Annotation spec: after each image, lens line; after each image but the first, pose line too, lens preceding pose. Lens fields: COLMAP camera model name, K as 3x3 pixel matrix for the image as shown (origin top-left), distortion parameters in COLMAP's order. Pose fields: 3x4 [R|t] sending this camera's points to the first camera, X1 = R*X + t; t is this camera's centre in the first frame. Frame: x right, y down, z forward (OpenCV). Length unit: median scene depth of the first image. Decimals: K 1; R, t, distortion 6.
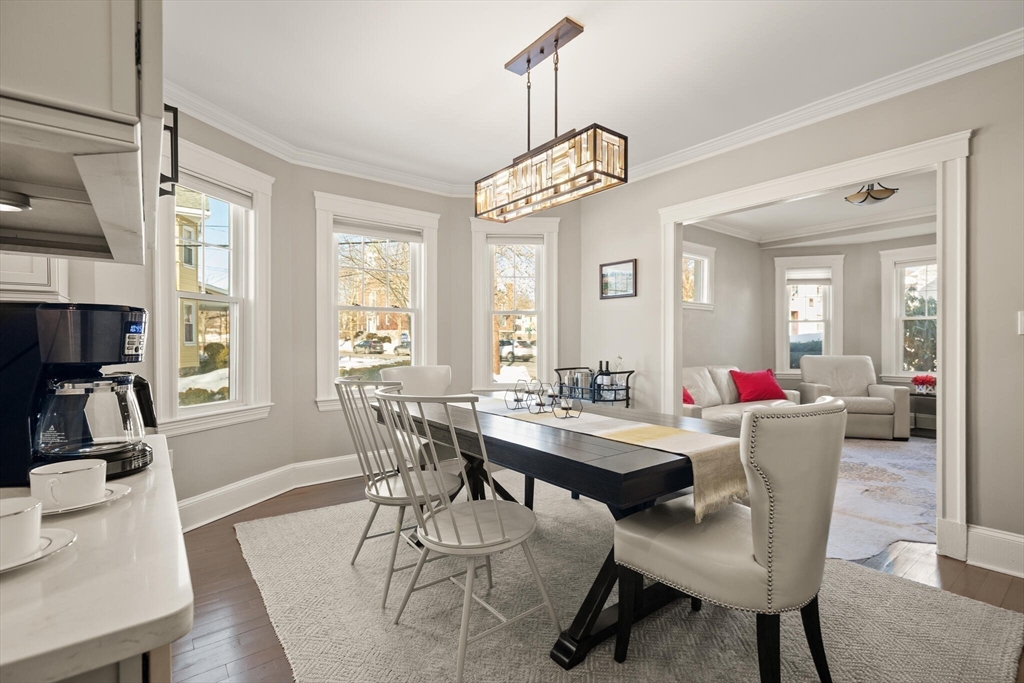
lens RADIAL K [[475.1, 0, 518.4], [0, 475.1, 341.6], [0, 0, 1]] dist [0.001229, -0.000578]
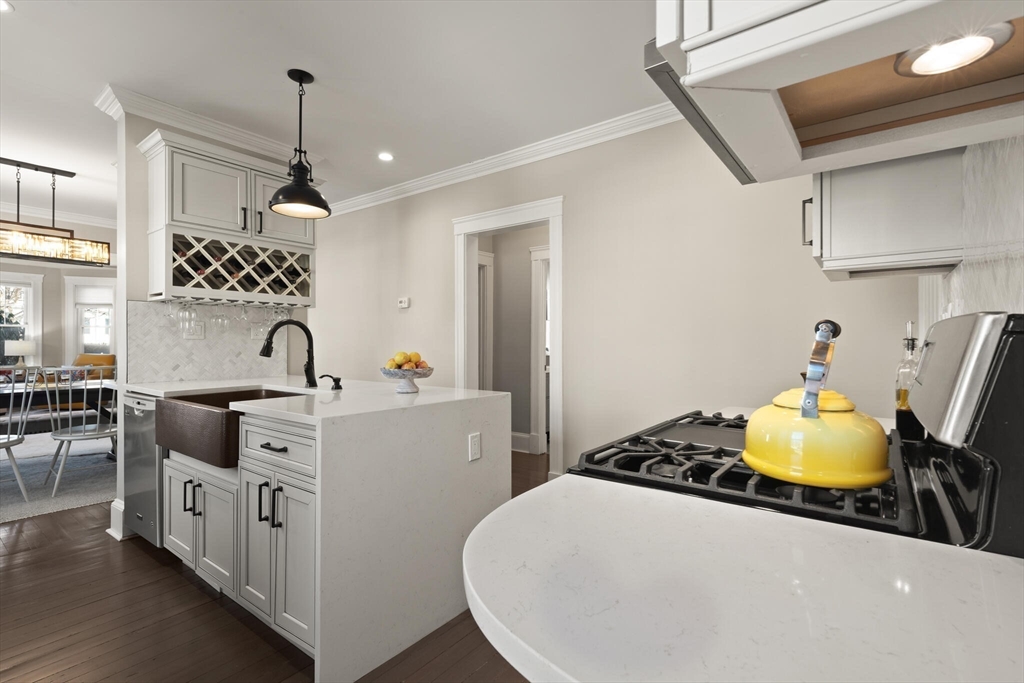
lens RADIAL K [[475.1, 0, 518.4], [0, 475.1, 341.6], [0, 0, 1]] dist [0.001229, -0.000578]
pose [[-0.252263, 0.001831, 0.967657, -1.110459], [0.000679, 0.999998, -0.001715, -0.002188], [-0.967658, 0.000224, -0.252264, -0.117642]]
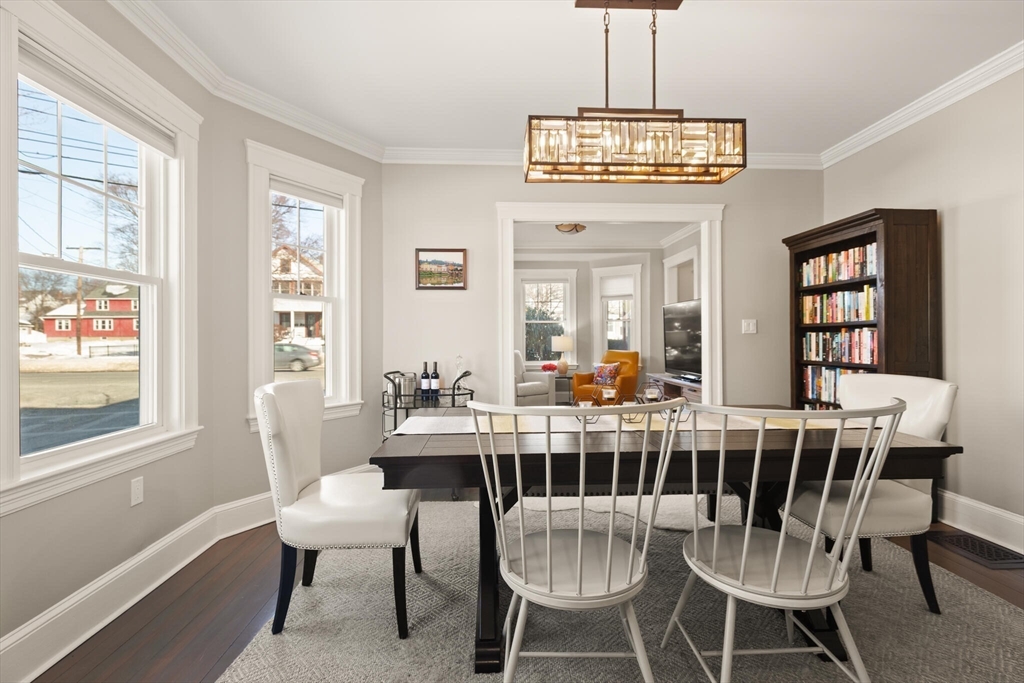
lens RADIAL K [[475.1, 0, 518.4], [0, 475.1, 341.6], [0, 0, 1]] dist [0.001229, -0.000578]
pose [[0.569907, -0.007137, 0.821678, -0.436480], [0.007518, 0.999966, 0.003471, 0.002355], [-0.821675, 0.004199, 0.569941, 0.380427]]
